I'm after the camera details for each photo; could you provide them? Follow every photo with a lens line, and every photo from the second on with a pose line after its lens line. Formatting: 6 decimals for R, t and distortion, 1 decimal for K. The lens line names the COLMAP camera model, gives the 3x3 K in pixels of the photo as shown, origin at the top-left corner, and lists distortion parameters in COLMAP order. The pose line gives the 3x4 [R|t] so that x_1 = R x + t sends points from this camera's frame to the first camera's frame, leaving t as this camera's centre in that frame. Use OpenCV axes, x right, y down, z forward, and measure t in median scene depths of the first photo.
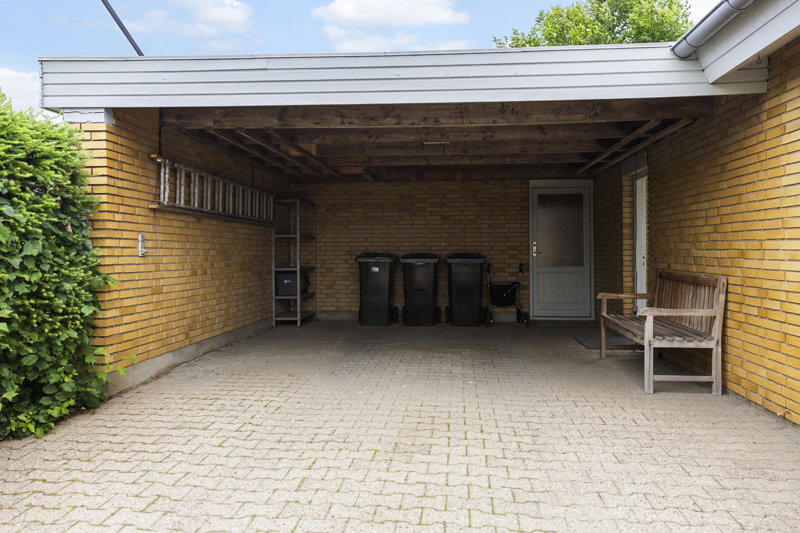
lens RADIAL K [[591.4, 0, 400.0], [0, 591.4, 266.5], [0, 0, 1]] dist [0.001709, 0.000496]
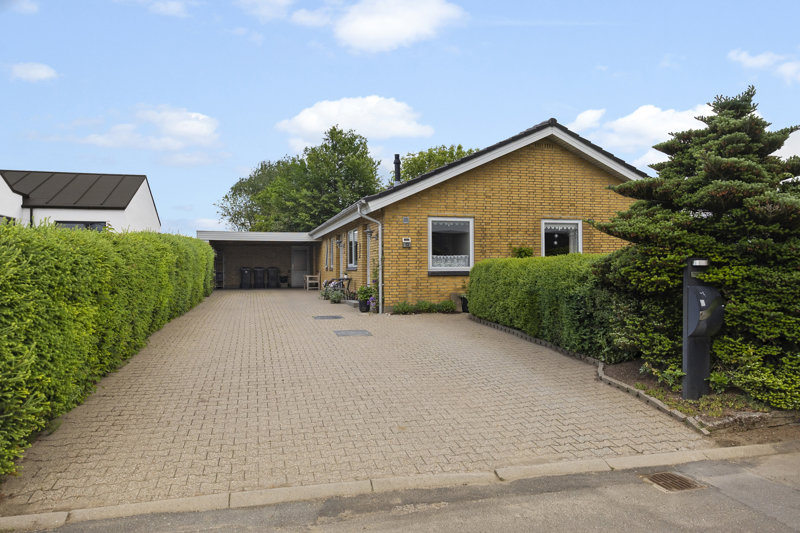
lens RADIAL K [[540.3, 0, 400.0], [0, 540.3, 266.5], [0, 0, 1]] dist [-0.004395, 0.000664]
pose [[0.934709, -0.001779, 0.355410, -0.318306], [0.014147, 0.999381, -0.032204, 0.085793], [-0.355133, 0.035129, 0.934156, -2.240244]]
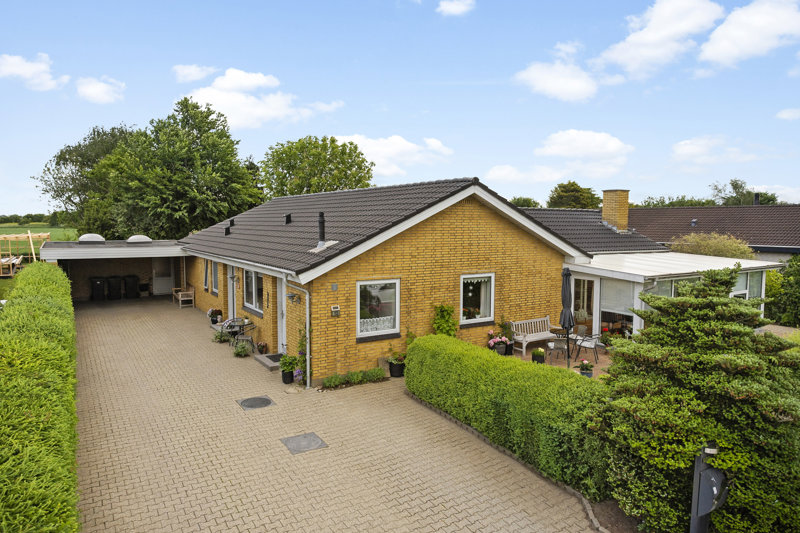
lens RADIAL K [[530.3, 0, 400.0], [0, 530.3, 266.5], [0, 0, 1]] dist [-0.001717, -0.000434]
pose [[0.788435, -0.042913, 0.613619, -0.477714], [0.009457, 0.998291, 0.057664, -0.216030], [-0.615045, -0.039661, 0.787494, -2.043543]]
